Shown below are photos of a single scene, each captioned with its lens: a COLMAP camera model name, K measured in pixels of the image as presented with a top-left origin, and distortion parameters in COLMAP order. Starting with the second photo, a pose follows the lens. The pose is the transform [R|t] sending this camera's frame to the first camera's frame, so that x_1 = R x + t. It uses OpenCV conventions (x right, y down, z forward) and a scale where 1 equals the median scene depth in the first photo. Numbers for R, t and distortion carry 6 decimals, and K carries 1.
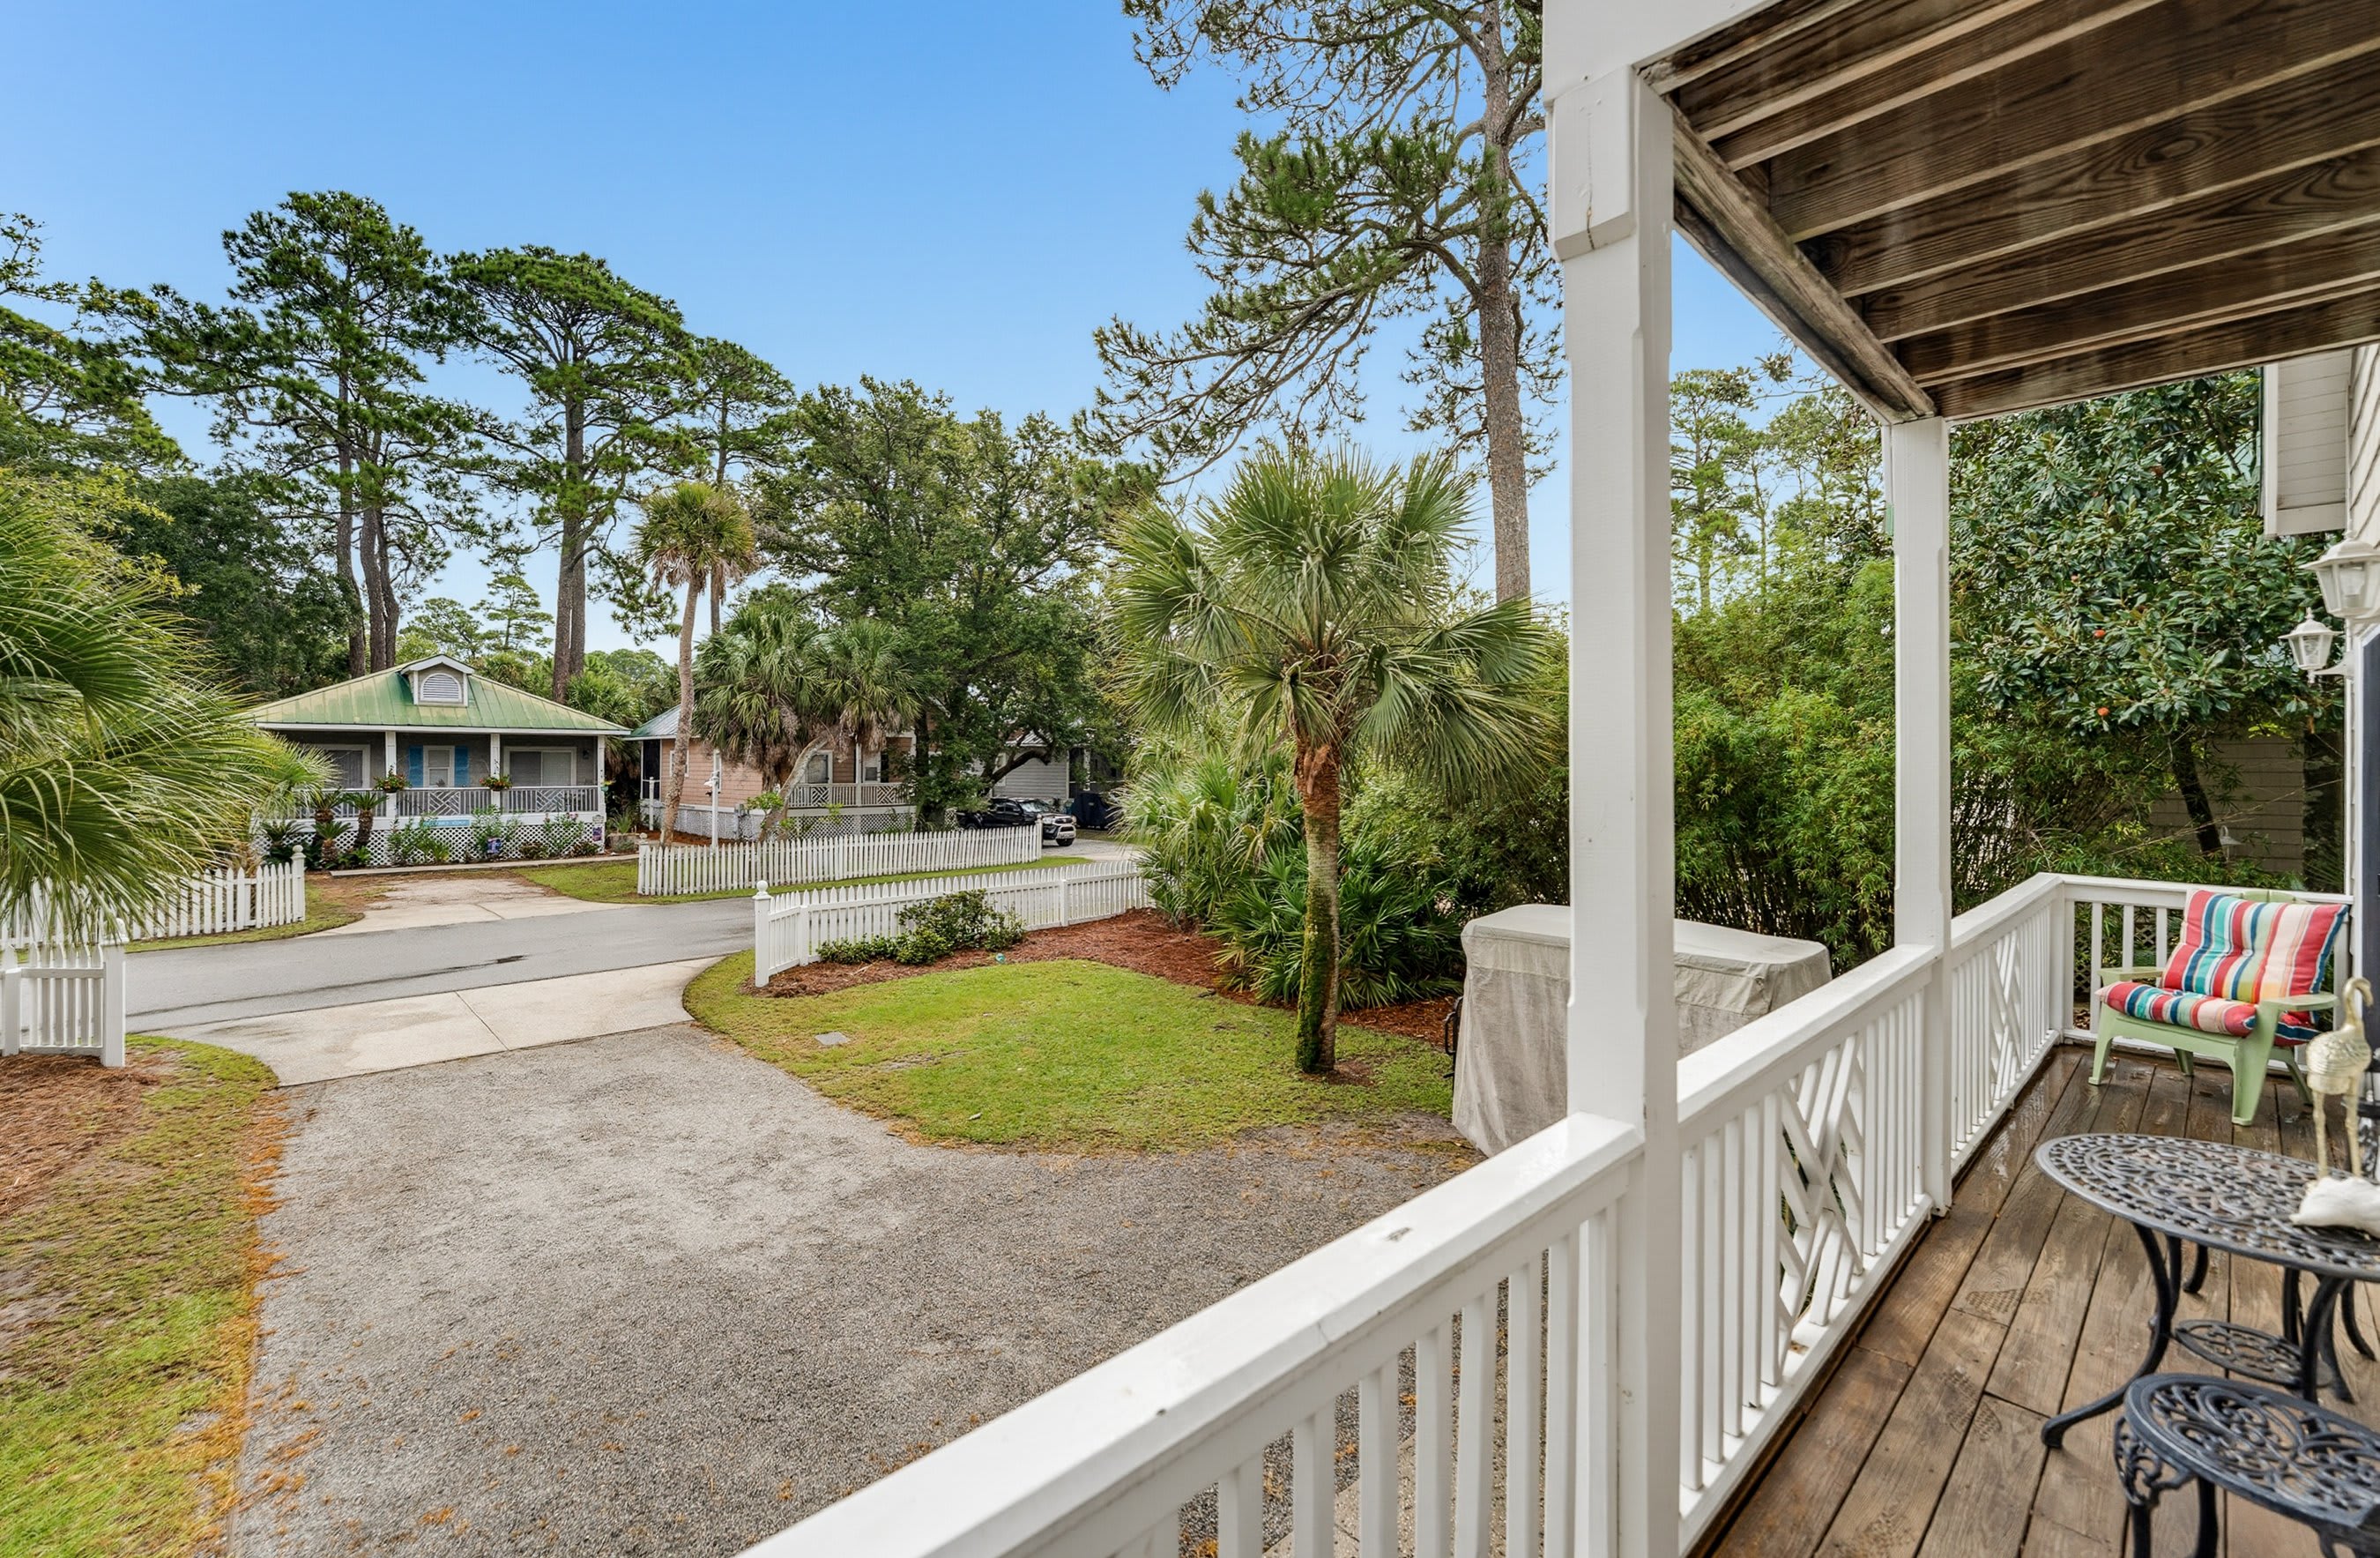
lens RADIAL K [[1004.2, 0, 1236.2], [0, 1004.2, 767.6], [0, 0, 1]] dist [-0.003372, 0.000063]
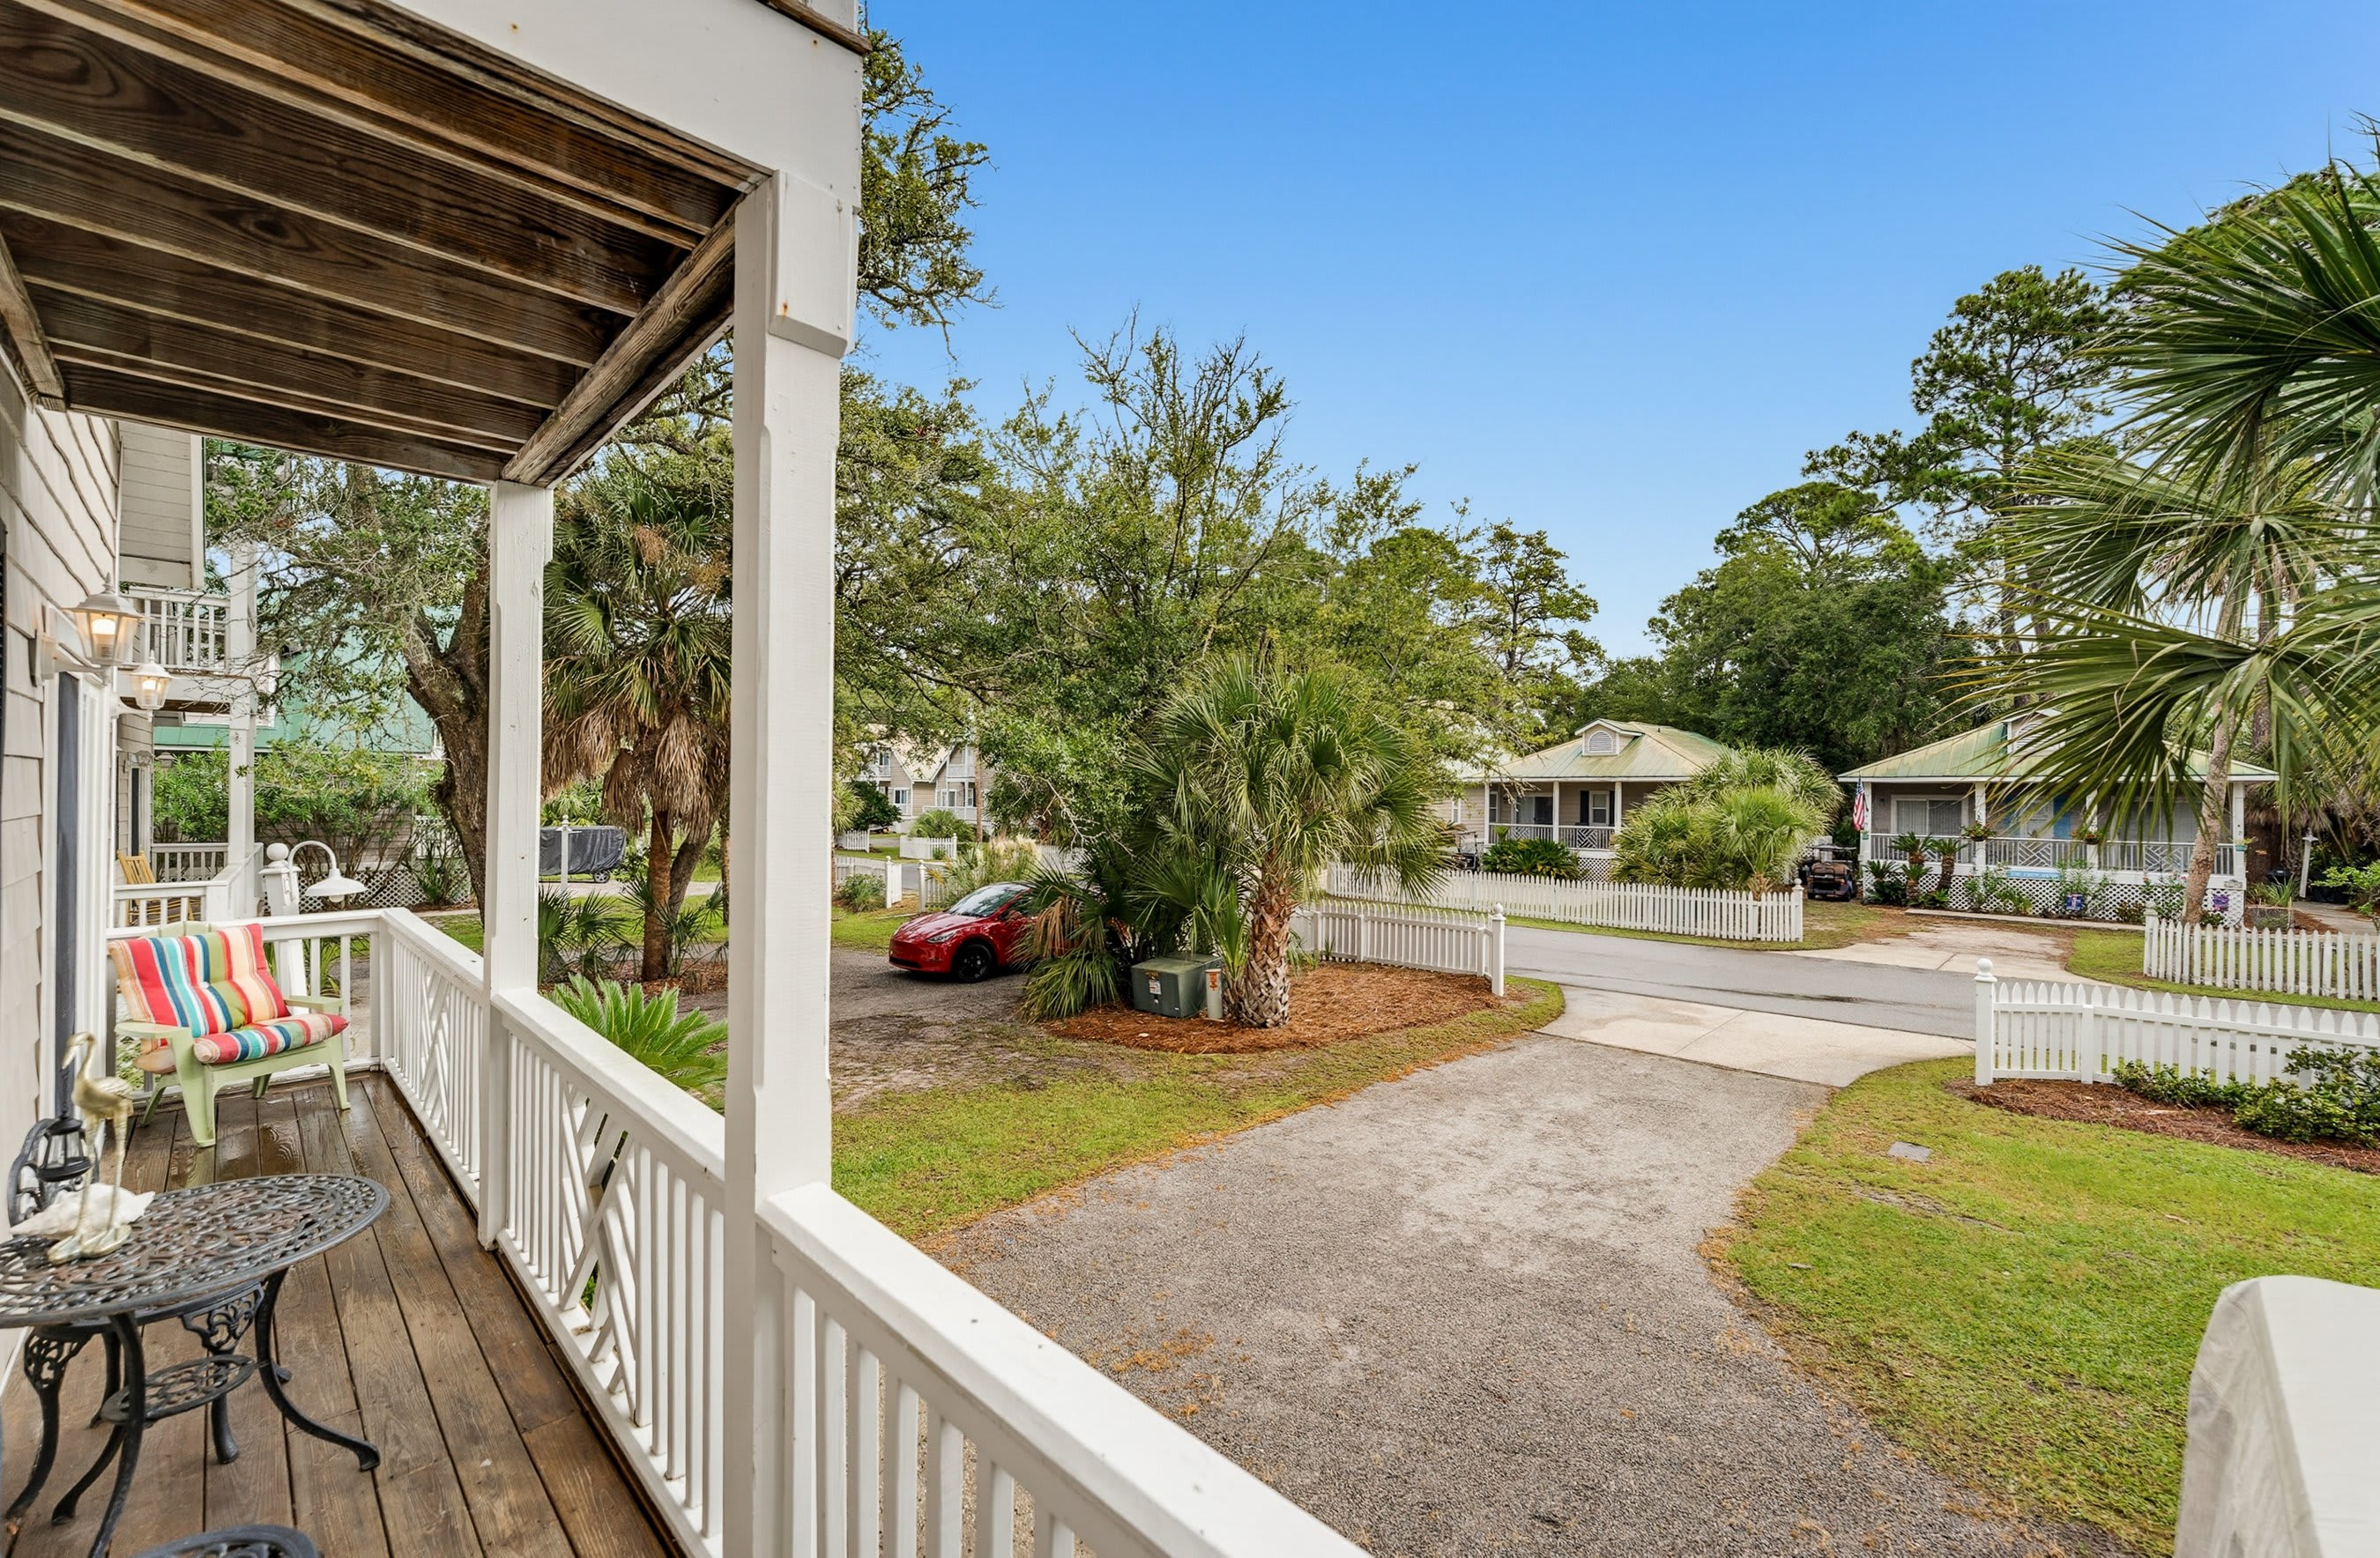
lens RADIAL K [[989.4, 0, 1190.9], [0, 989.4, 806.9], [0, 0, 1]] dist [-0.010186, 0.000007]
pose [[-0.006311, 0.004699, -0.999969, 0.513798], [-0.014781, 0.999879, 0.004792, -0.009772], [0.999871, 0.014810, -0.006241, 0.520428]]
